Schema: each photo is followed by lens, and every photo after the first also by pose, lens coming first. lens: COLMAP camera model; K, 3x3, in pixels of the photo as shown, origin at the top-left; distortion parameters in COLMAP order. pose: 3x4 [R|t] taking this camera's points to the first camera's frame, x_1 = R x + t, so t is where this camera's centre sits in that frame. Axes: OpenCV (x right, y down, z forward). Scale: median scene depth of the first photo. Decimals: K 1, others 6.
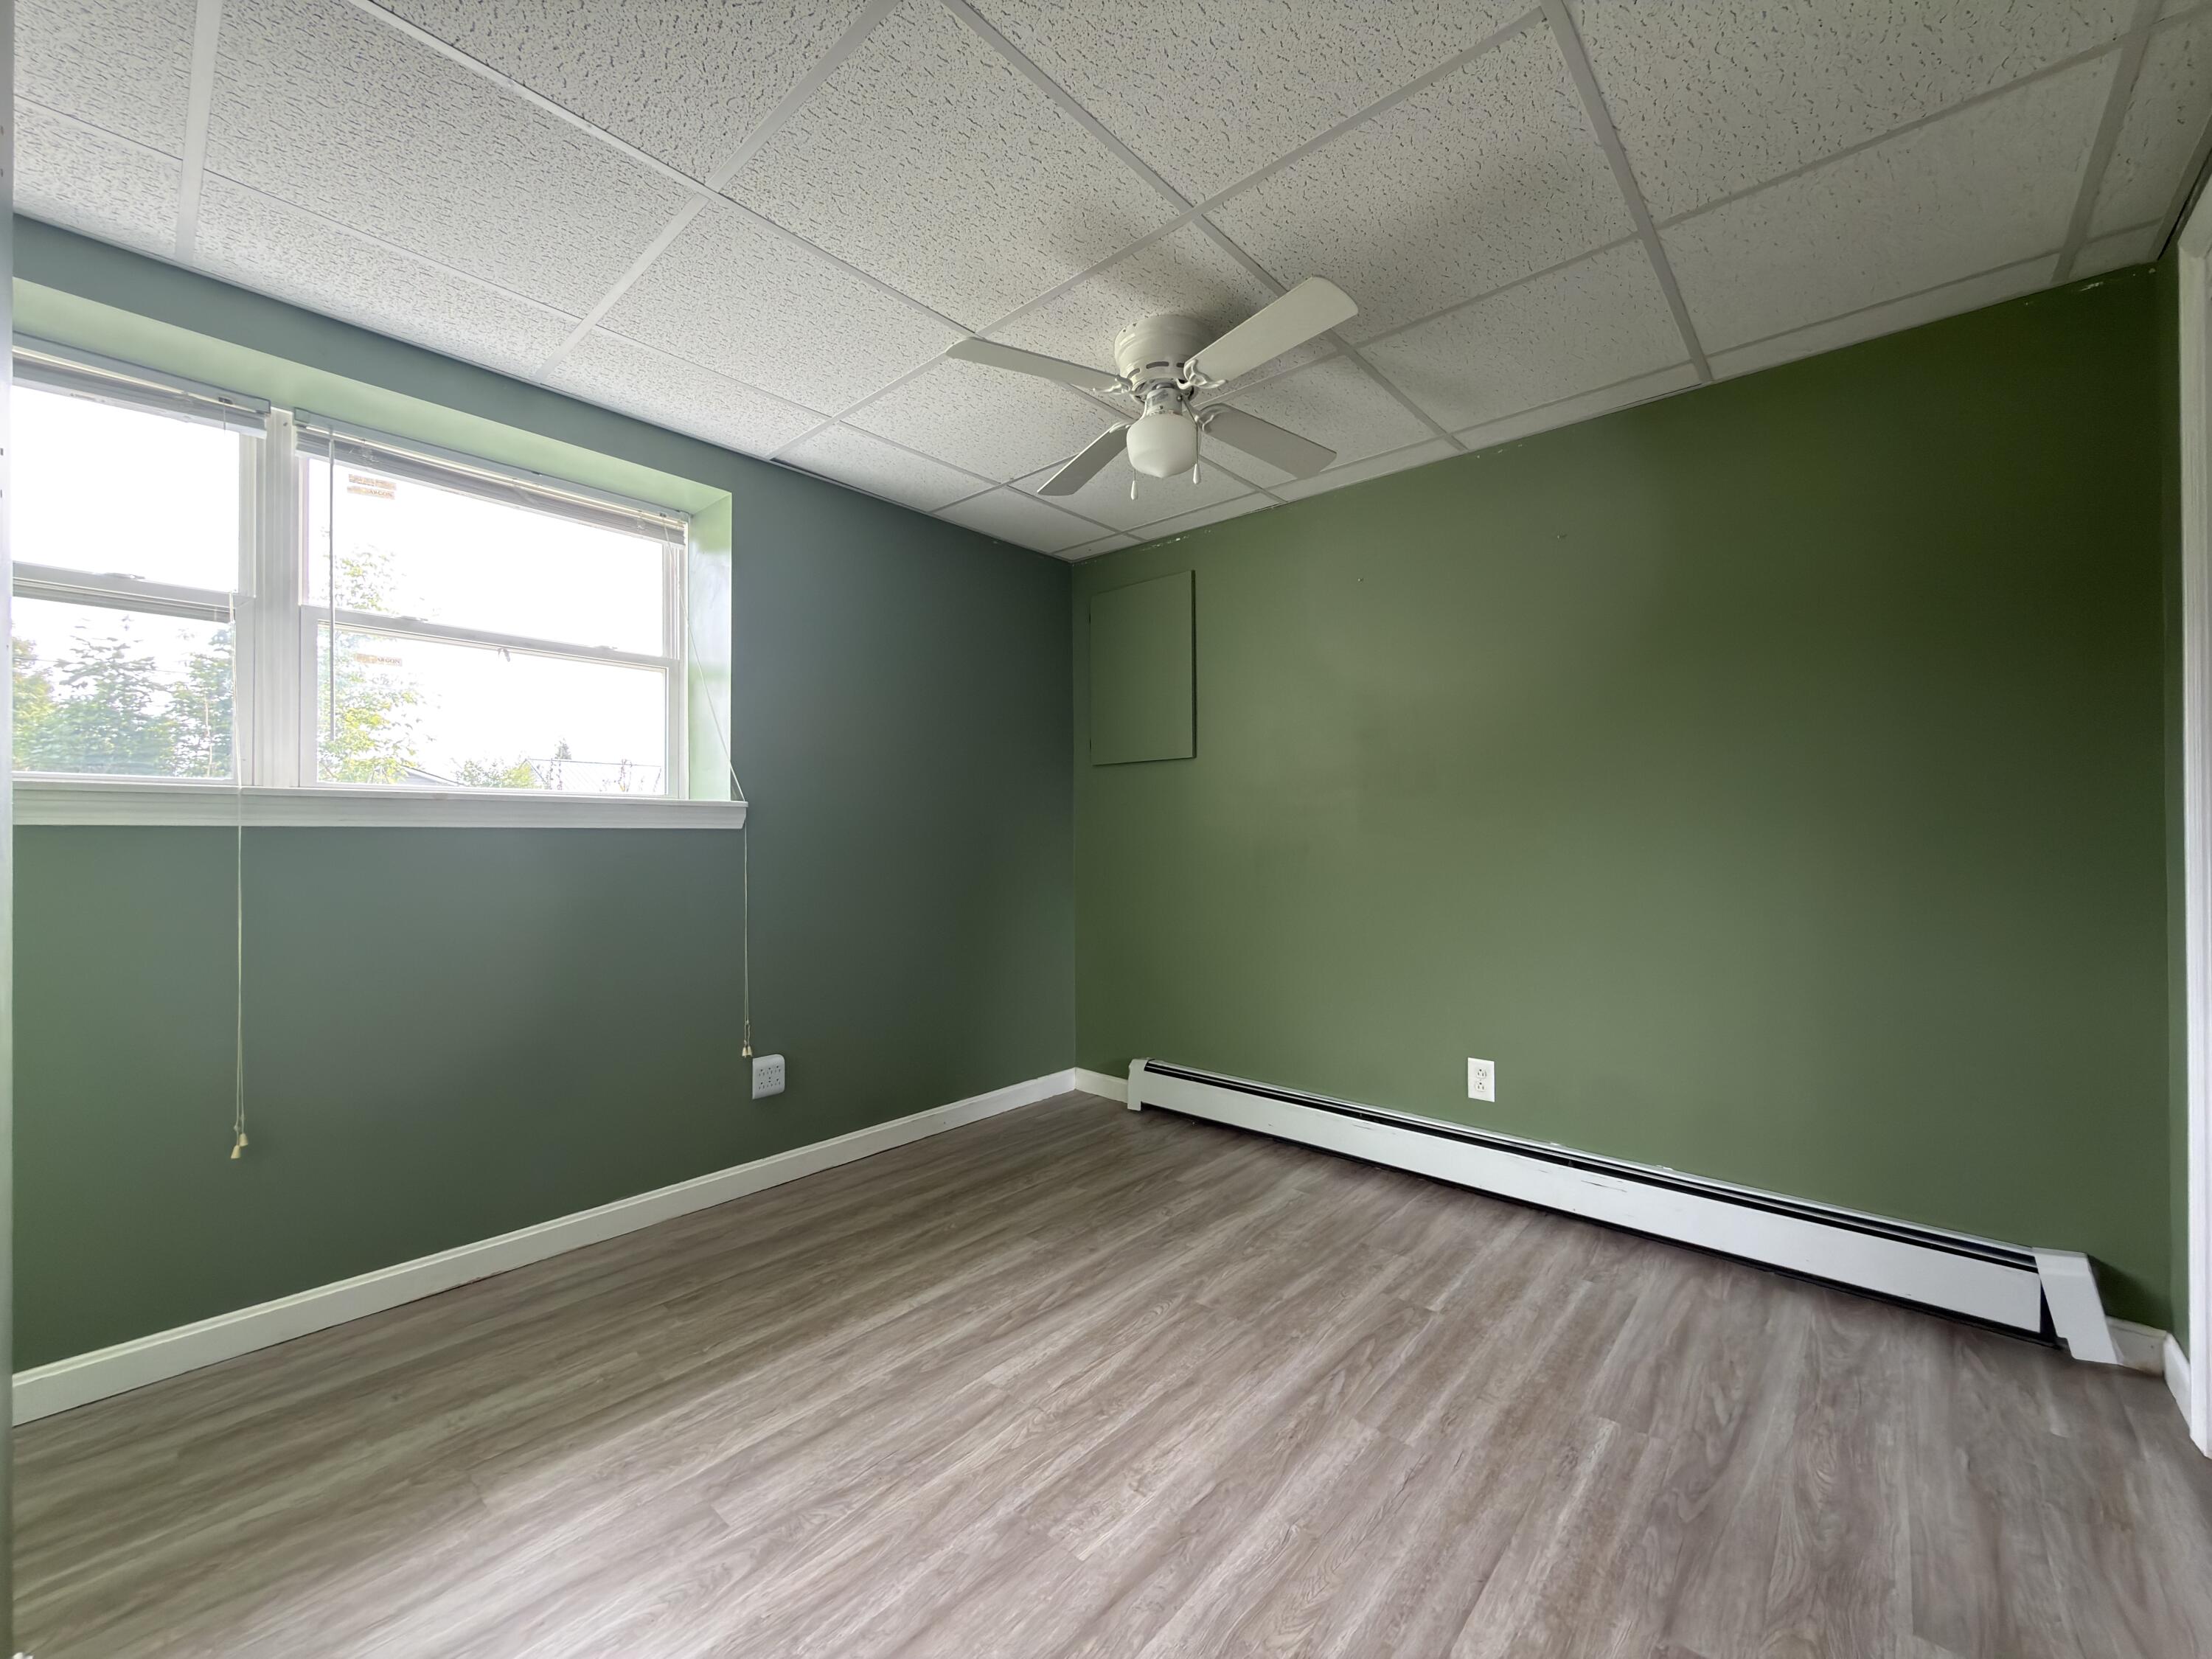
lens RADIAL K [[878.8, 0, 1110.2], [0, 878.8, 832.5], [0, 0, 1]] dist [-0.000805, 0.000085]
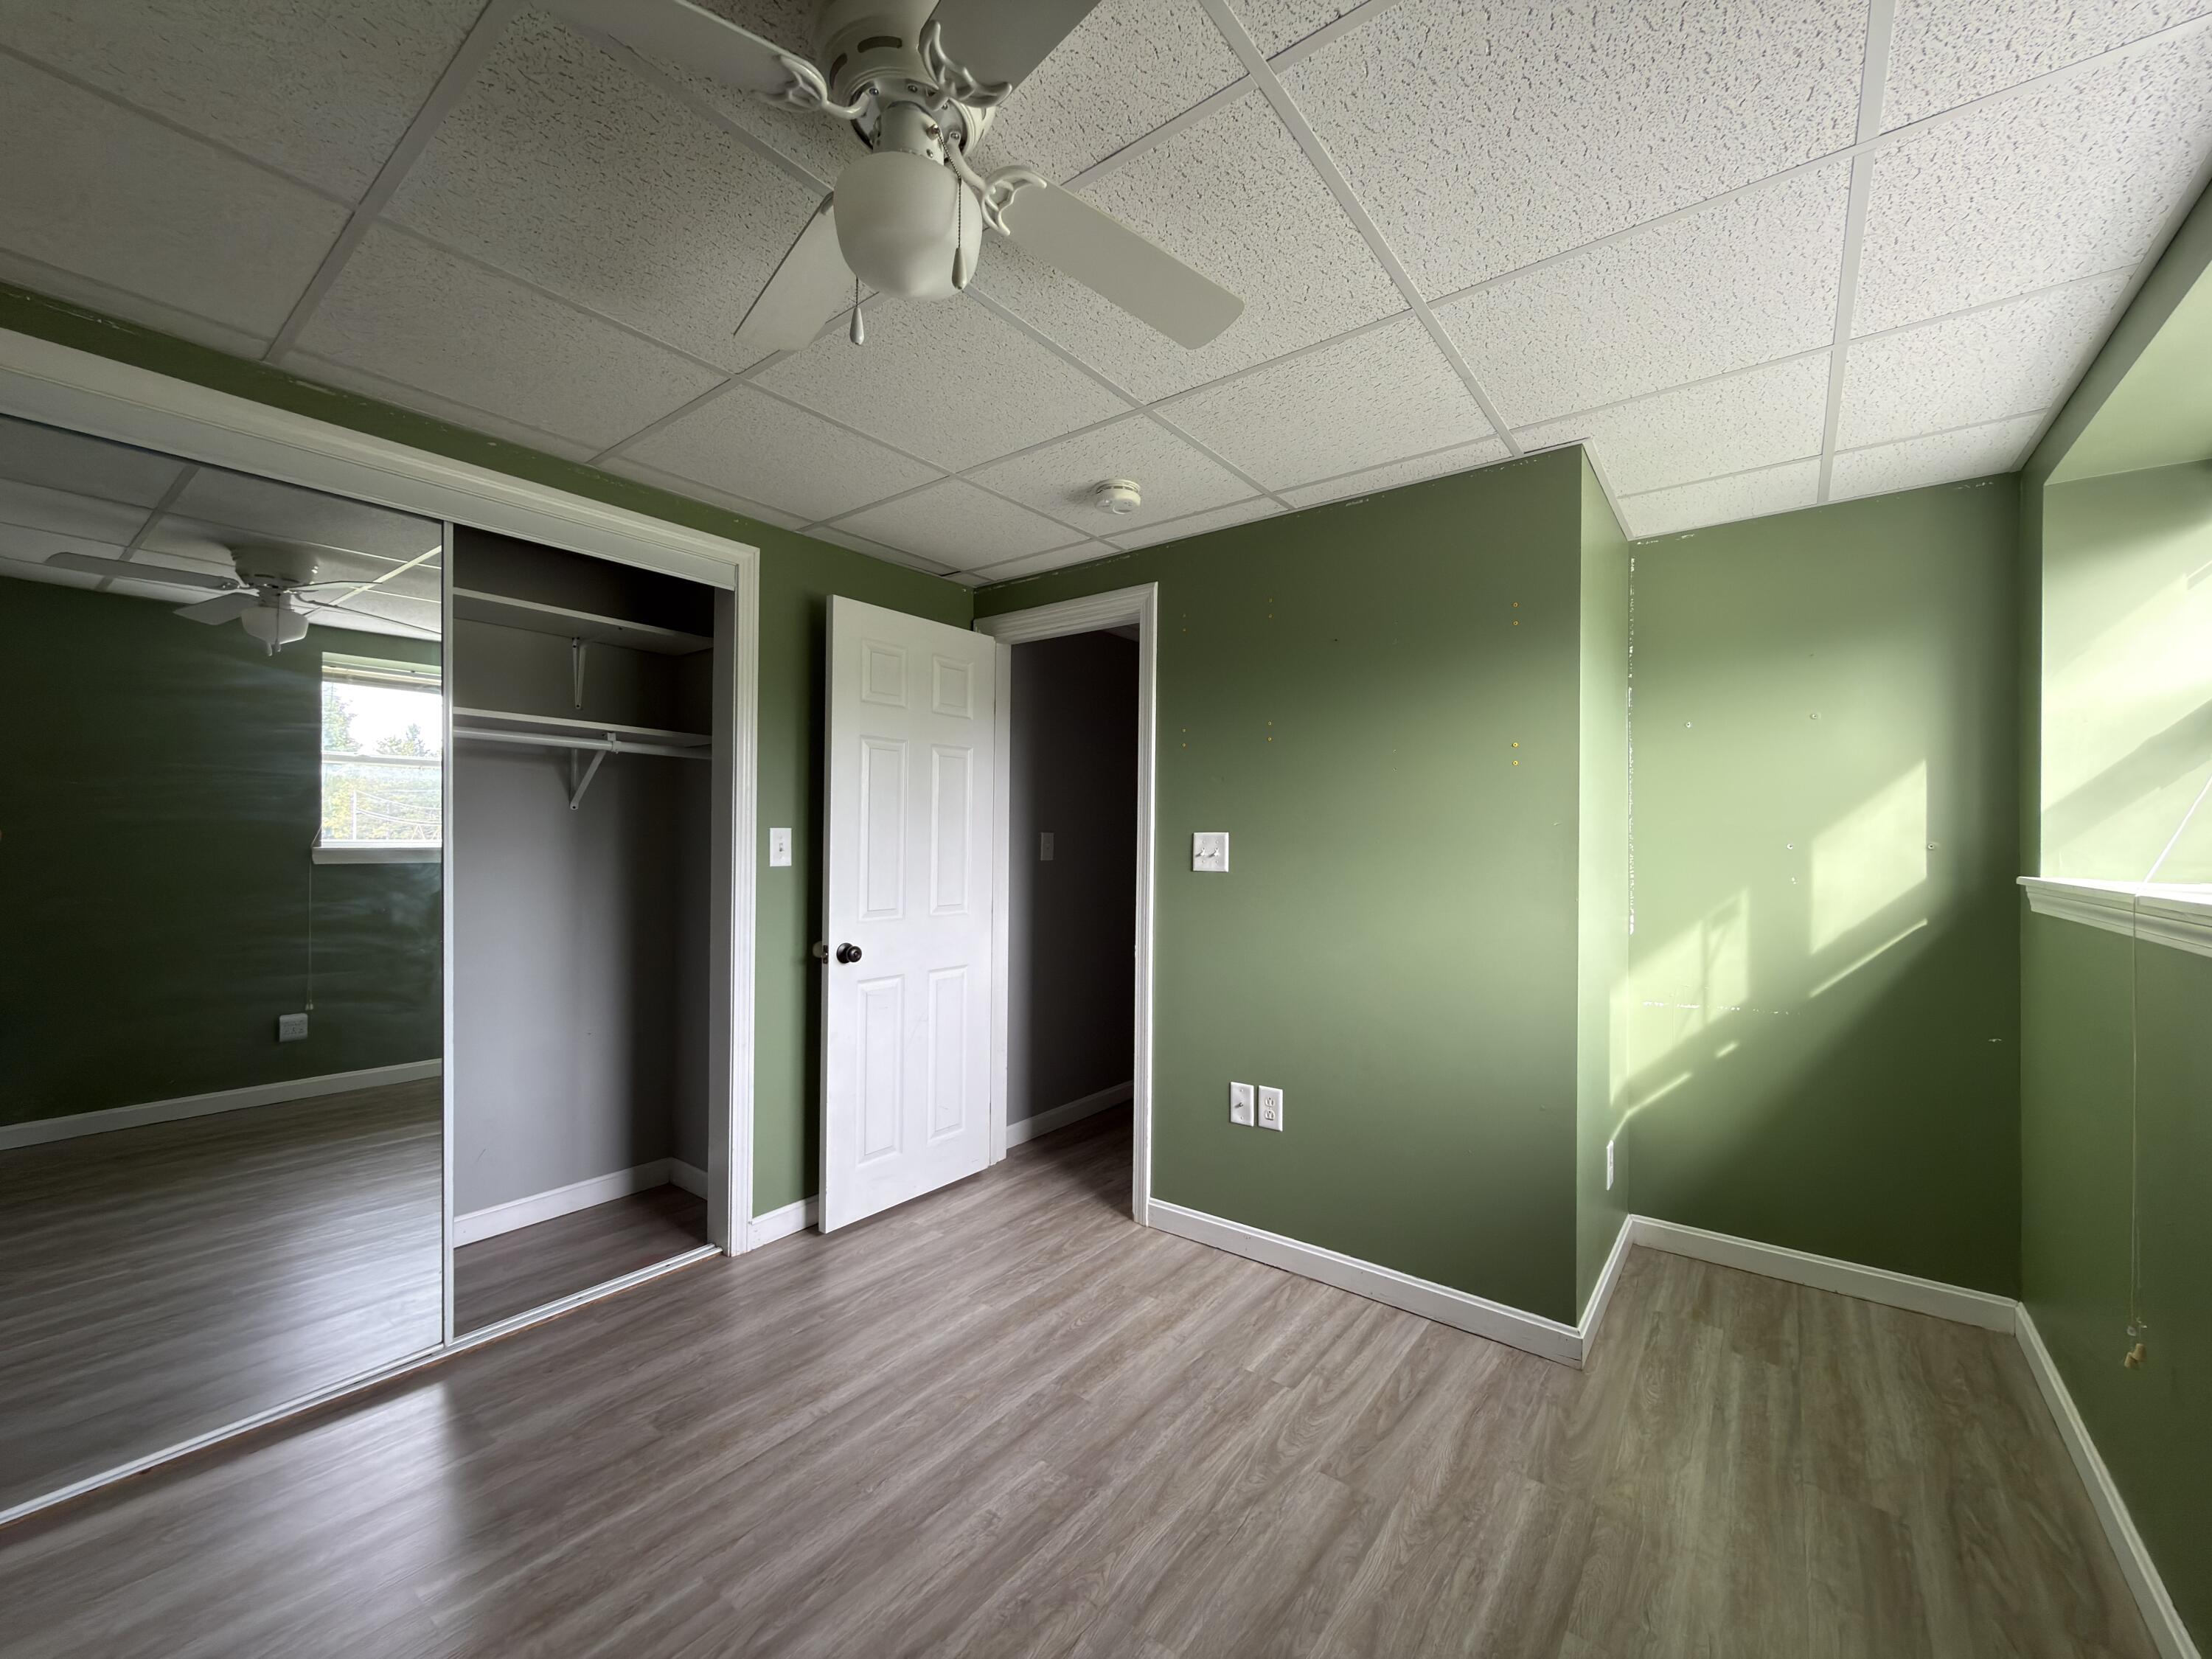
lens RADIAL K [[878.8, 0, 1110.2], [0, 878.8, 832.5], [0, 0, 1]] dist [-0.000805, 0.000085]
pose [[-0.997514, -0.007546, -0.070056, -0.031767], [-0.006928, 0.999935, -0.009057, -0.116707], [0.070120, -0.008549, -0.997502, 2.112359]]
